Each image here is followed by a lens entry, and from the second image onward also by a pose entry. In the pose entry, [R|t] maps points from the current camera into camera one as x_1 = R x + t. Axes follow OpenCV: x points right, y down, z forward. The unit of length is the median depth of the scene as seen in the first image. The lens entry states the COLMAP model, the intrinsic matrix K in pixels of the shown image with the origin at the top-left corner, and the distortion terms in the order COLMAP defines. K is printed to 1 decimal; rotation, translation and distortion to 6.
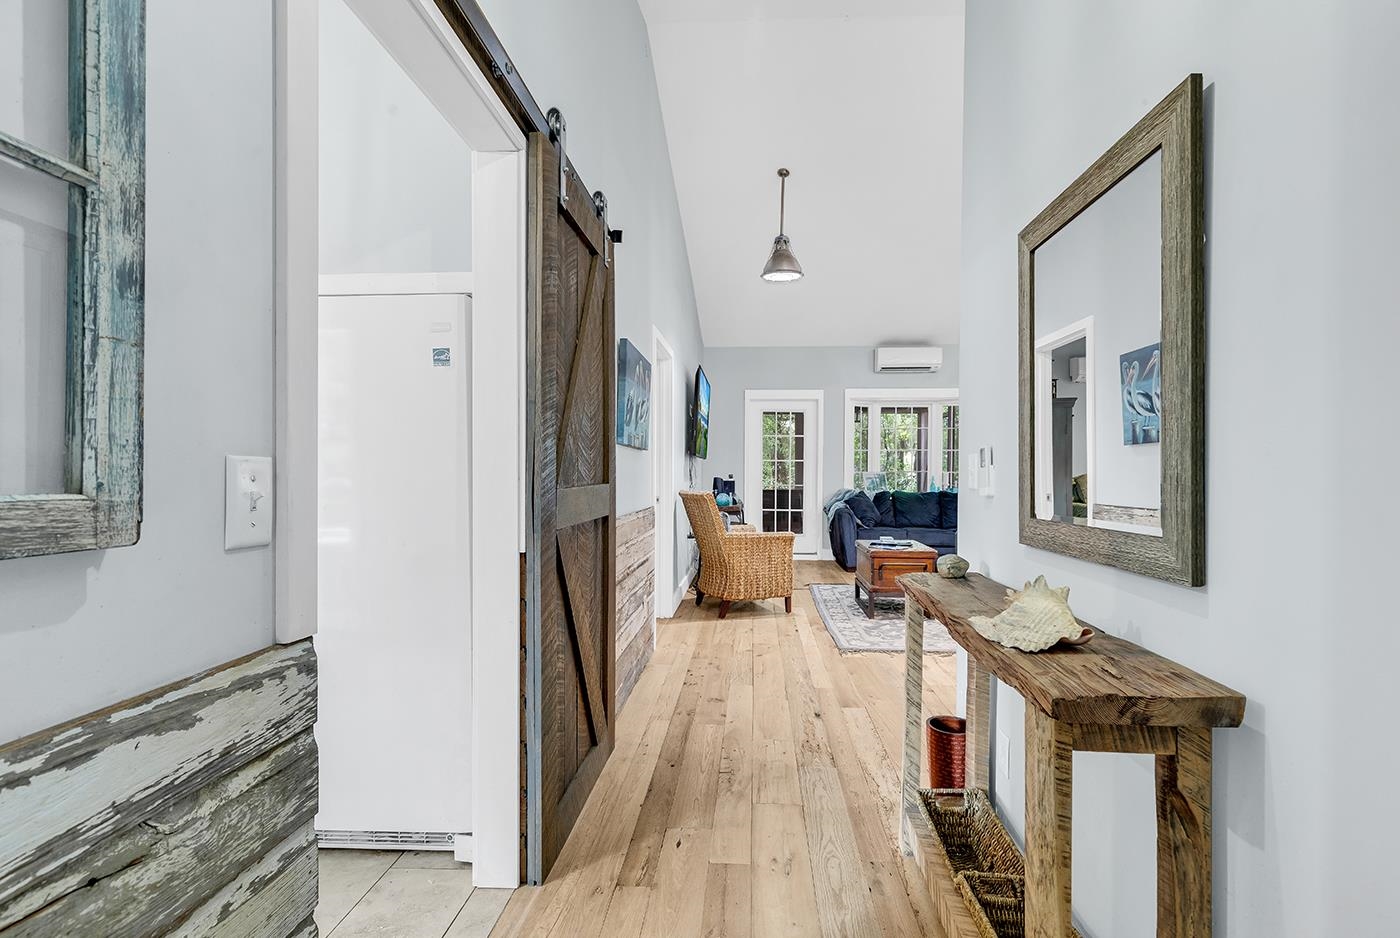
lens RADIAL K [[626.6, 0, 719.8], [0, 626.6, 478.4], [0, 0, 1]] dist [0.005047, -0.000053]
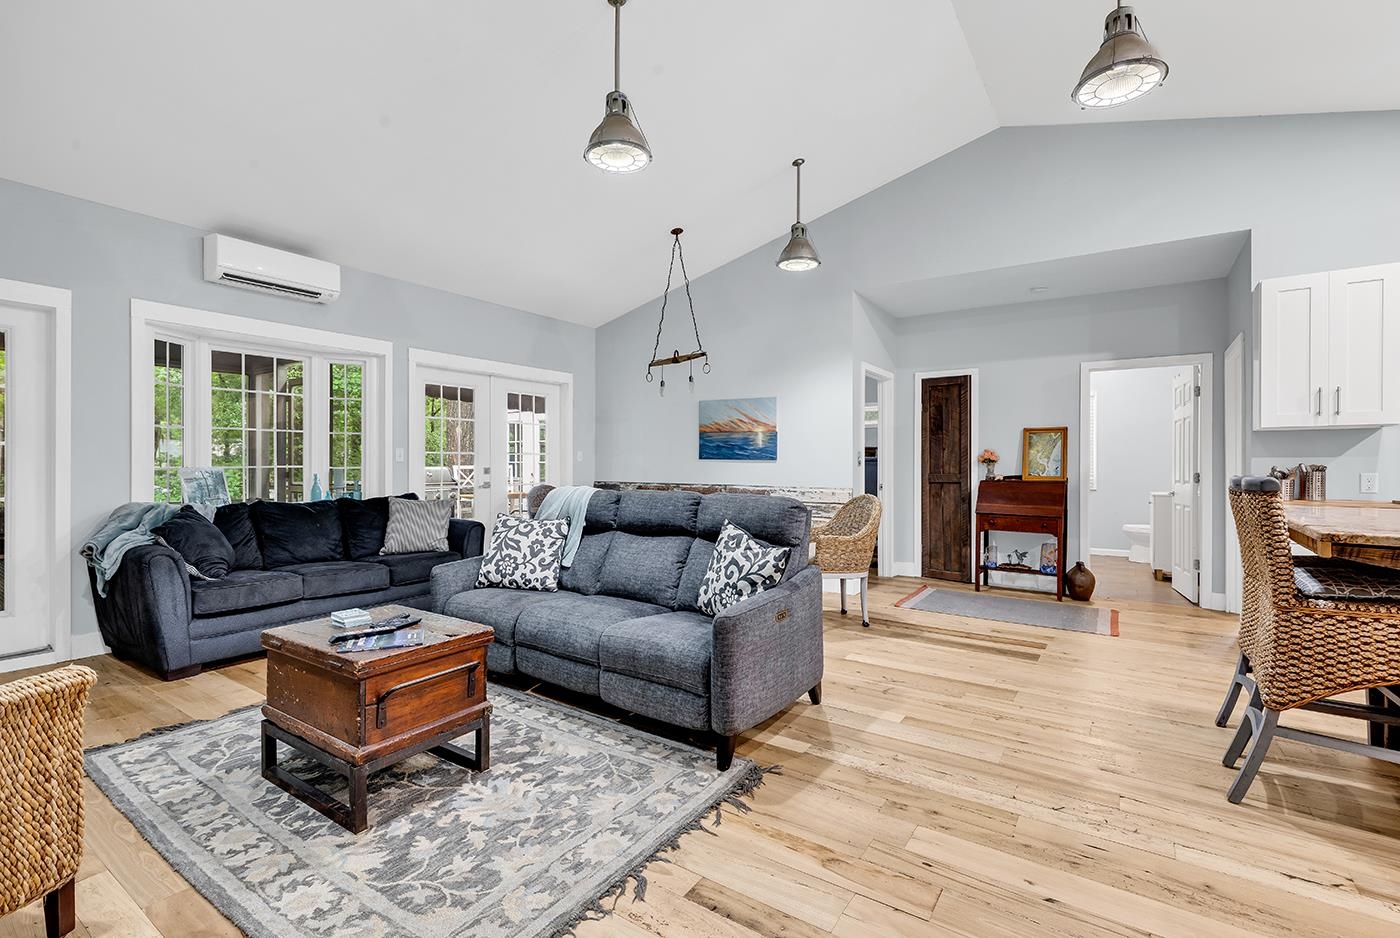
lens RADIAL K [[626.6, 0, 708.6], [0, 626.6, 465.9], [0, 0, 1]] dist [0.005047, -0.000053]
pose [[0.507852, -0.003777, 0.861436, 0.003842], [0.010756, 0.999940, -0.001957, -0.006238], [-0.861377, 0.010259, 0.507862, 0.380945]]
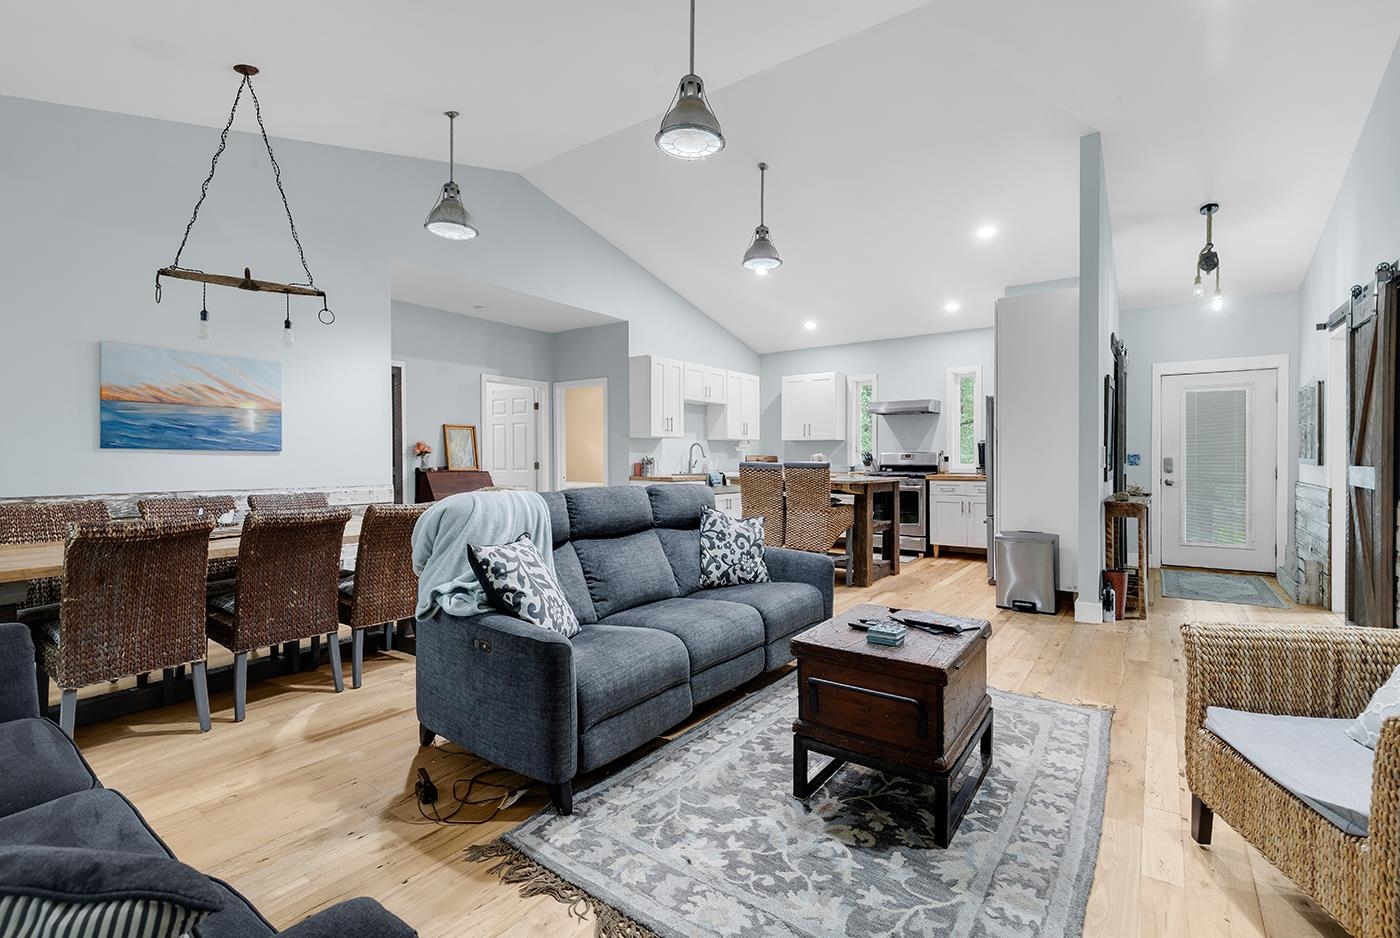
lens RADIAL K [[626.6, 0, 705.4], [0, 626.6, 460.9], [0, 0, 1]] dist [0.005047, -0.000053]
pose [[-0.841773, -0.007037, 0.539785, 0.104465], [0.005006, 0.999770, 0.020840, -0.015294], [-0.539808, 0.020245, -0.841545, 0.980225]]
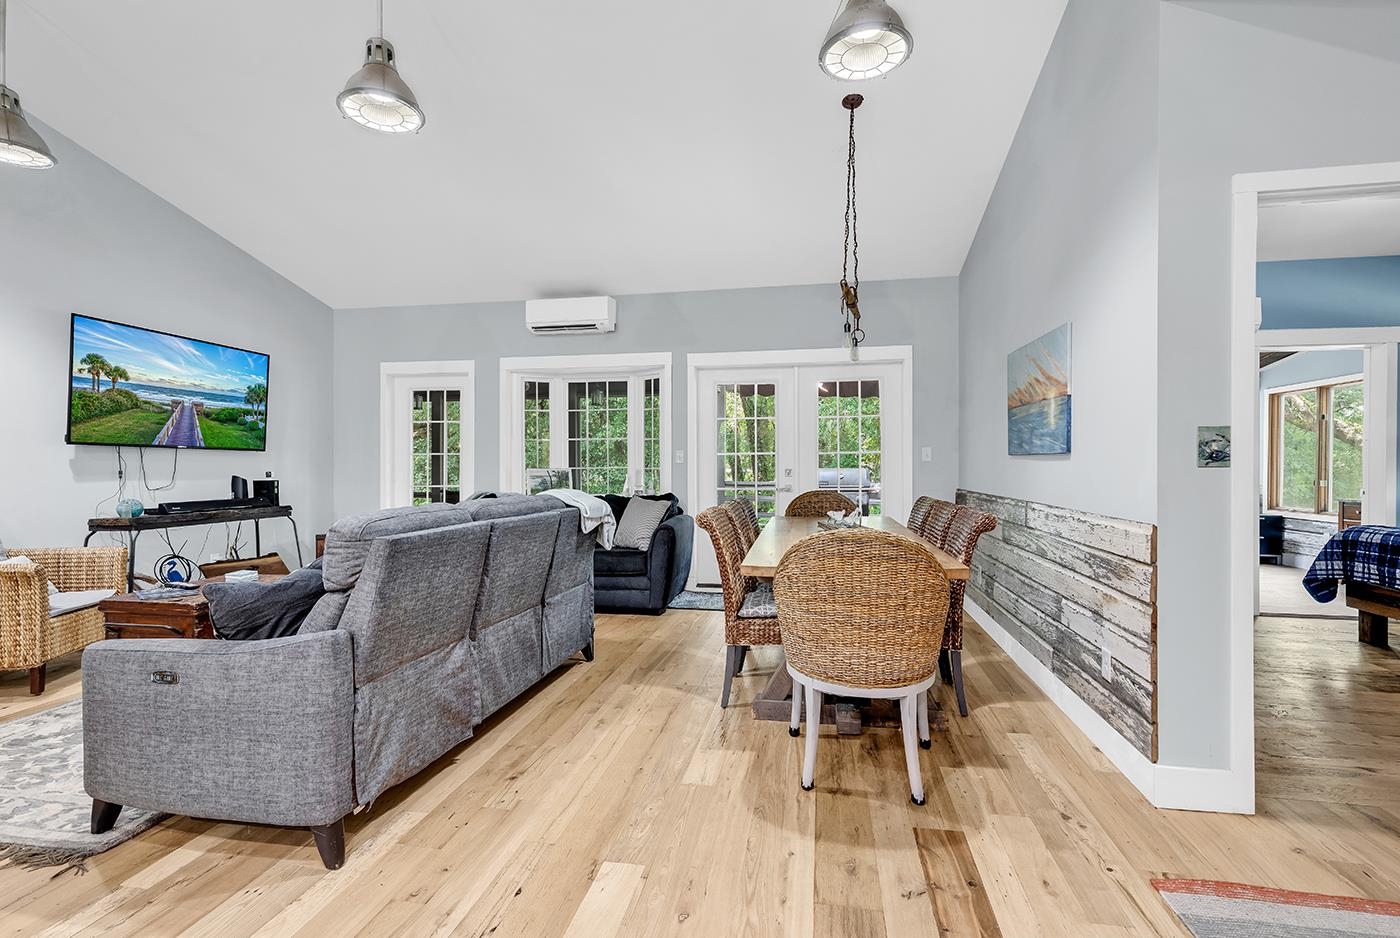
lens RADIAL K [[626.6, 0, 699.0], [0, 626.6, 464.7], [0, 0, 1]] dist [0.005047, -0.000053]
pose [[0.992060, -0.002903, -0.125734, 0.558077], [0.000401, 0.999802, -0.019916, -0.000046], [0.125767, 0.019707, 0.991864, 0.306144]]
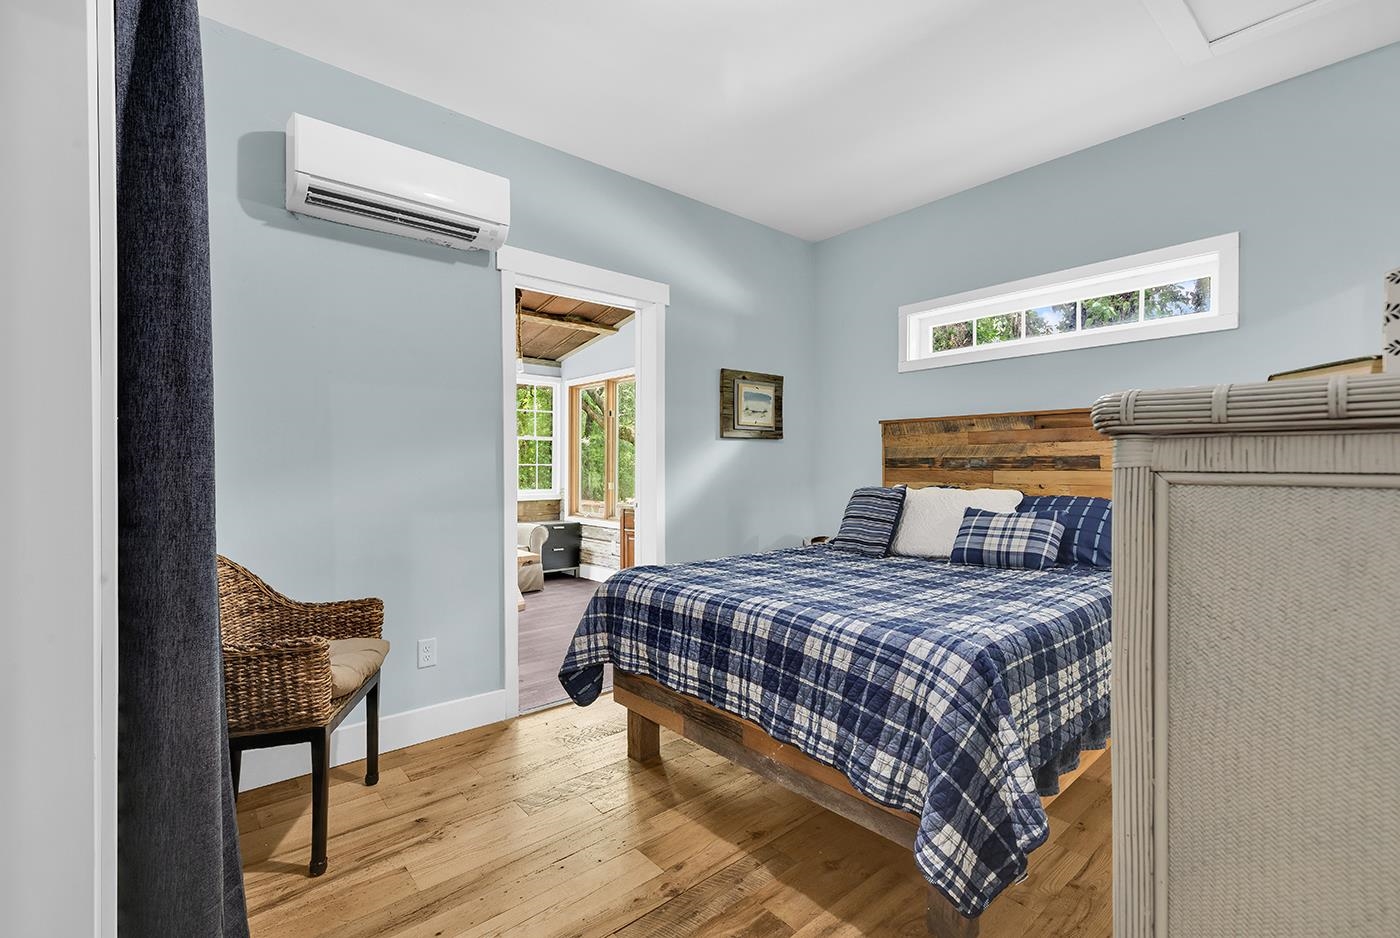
lens RADIAL K [[626.6, 0, 705.9], [0, 626.6, 467.7], [0, 0, 1]] dist [0.005047, -0.000053]
pose [[0.711086, -0.011235, 0.703016, 0.848186], [0.020030, 0.999790, -0.004282, -0.009171], [-0.702820, 0.017127, 0.711162, 0.648110]]
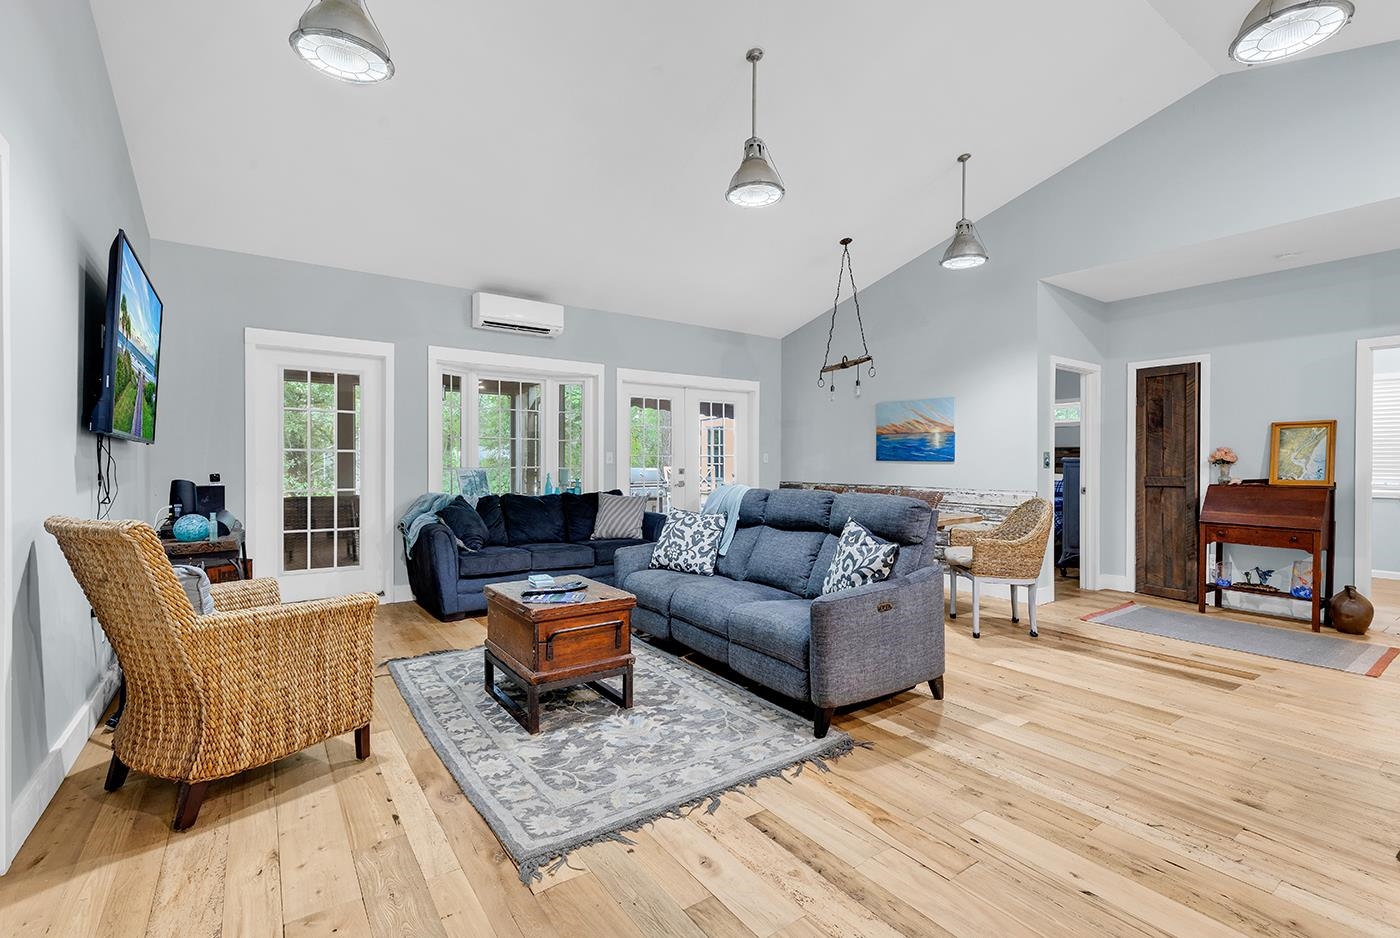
lens RADIAL K [[626.6, 0, 707.2], [0, 626.6, 467.5], [0, 0, 1]] dist [0.005047, -0.000053]
pose [[0.778014, -0.003156, 0.628239, 0.007343], [0.008199, 0.999953, -0.005129, -0.005189], [-0.628193, 0.009141, 0.778004, 0.298884]]
